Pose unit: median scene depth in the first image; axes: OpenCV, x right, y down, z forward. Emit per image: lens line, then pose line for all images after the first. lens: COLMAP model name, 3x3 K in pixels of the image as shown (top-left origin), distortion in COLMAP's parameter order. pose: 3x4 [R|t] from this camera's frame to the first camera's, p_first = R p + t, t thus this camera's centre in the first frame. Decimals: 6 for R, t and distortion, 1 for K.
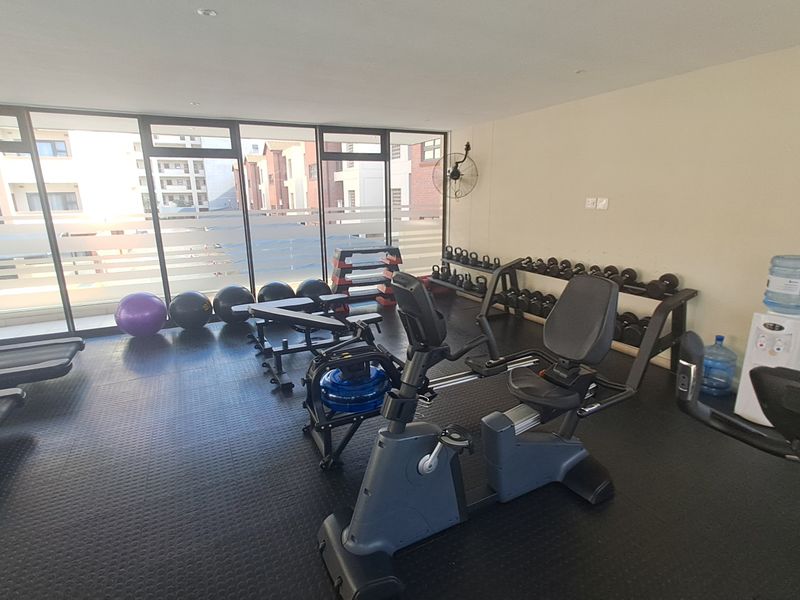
lens RADIAL K [[417.3, 0, 400.0], [0, 417.3, 300.0], [0, 0, 1]] dist [-0.001858, 0.000328]
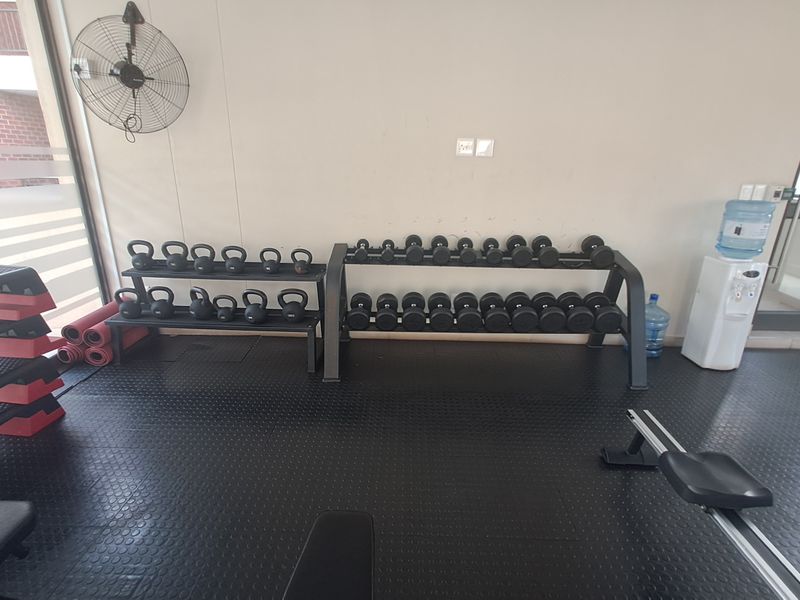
lens RADIAL K [[417.3, 0, 400.0], [0, 417.3, 300.0], [0, 0, 1]] dist [-0.001858, 0.000328]
pose [[0.476543, -0.260685, 0.839613, -0.176434], [0.198031, 0.962312, 0.186384, -0.116522], [-0.856557, 0.077450, 0.510207, 0.633987]]
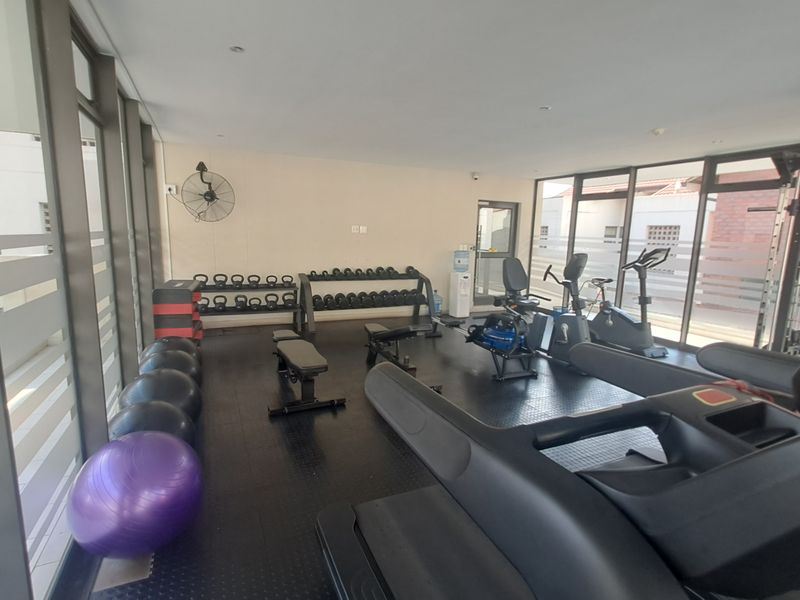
lens RADIAL K [[417.3, 0, 400.0], [0, 417.3, 300.0], [0, 0, 1]] dist [-0.001858, 0.000328]
pose [[0.041138, -0.146253, 0.988391, -0.889860], [0.223098, 0.965598, 0.133595, -0.123576], [-0.973927, 0.215013, 0.072351, 0.648418]]
